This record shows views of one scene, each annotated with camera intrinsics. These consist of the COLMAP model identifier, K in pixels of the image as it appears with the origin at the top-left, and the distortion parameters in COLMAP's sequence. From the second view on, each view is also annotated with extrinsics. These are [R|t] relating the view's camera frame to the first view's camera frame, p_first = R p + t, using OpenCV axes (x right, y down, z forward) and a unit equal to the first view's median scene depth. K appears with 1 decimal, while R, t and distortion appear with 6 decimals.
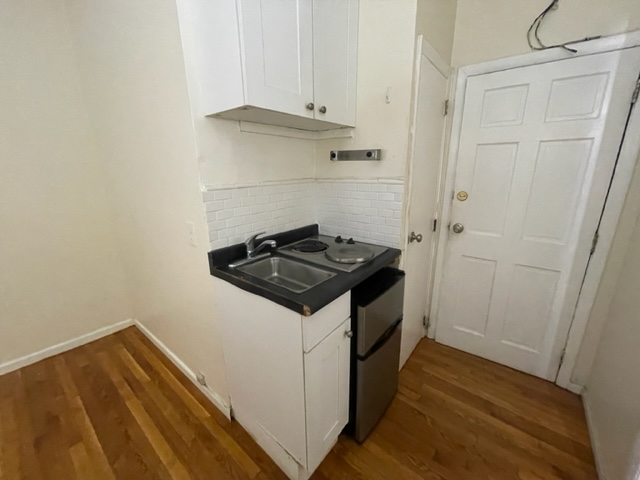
lens RADIAL K [[259.8, 0, 318.2], [0, 259.8, 237.6], [0, 0, 1]] dist [-0.000028, -0.000152]
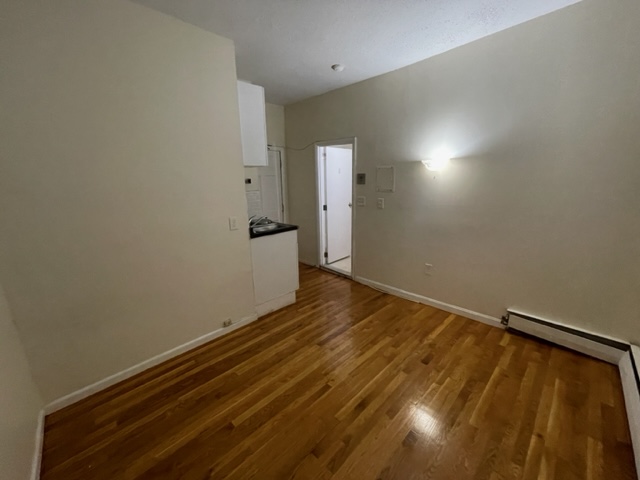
lens RADIAL K [[258.5, 0, 320.3], [0, 258.5, 237.1], [0, 0, 1]] dist [-0.001528, -0.000014]
pose [[0.122168, -0.212724, 0.969445, -1.953060], [0.272545, 0.946403, 0.173322, -0.063373], [-0.954355, 0.243043, 0.173597, 0.086063]]
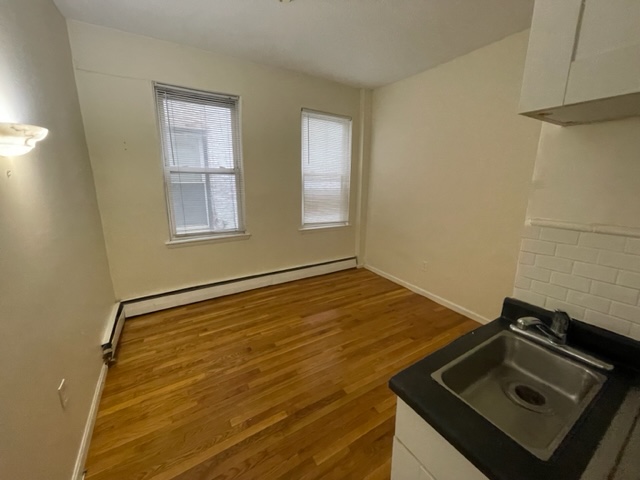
lens RADIAL K [[258.5, 0, 320.3], [0, 258.5, 237.1], [0, 0, 1]] dist [-0.001528, -0.000014]
pose [[-0.338971, 0.218891, -0.914978, 0.380289], [-0.241311, 0.919791, 0.309441, -0.180740], [0.909323, 0.325686, -0.258962, 0.498652]]
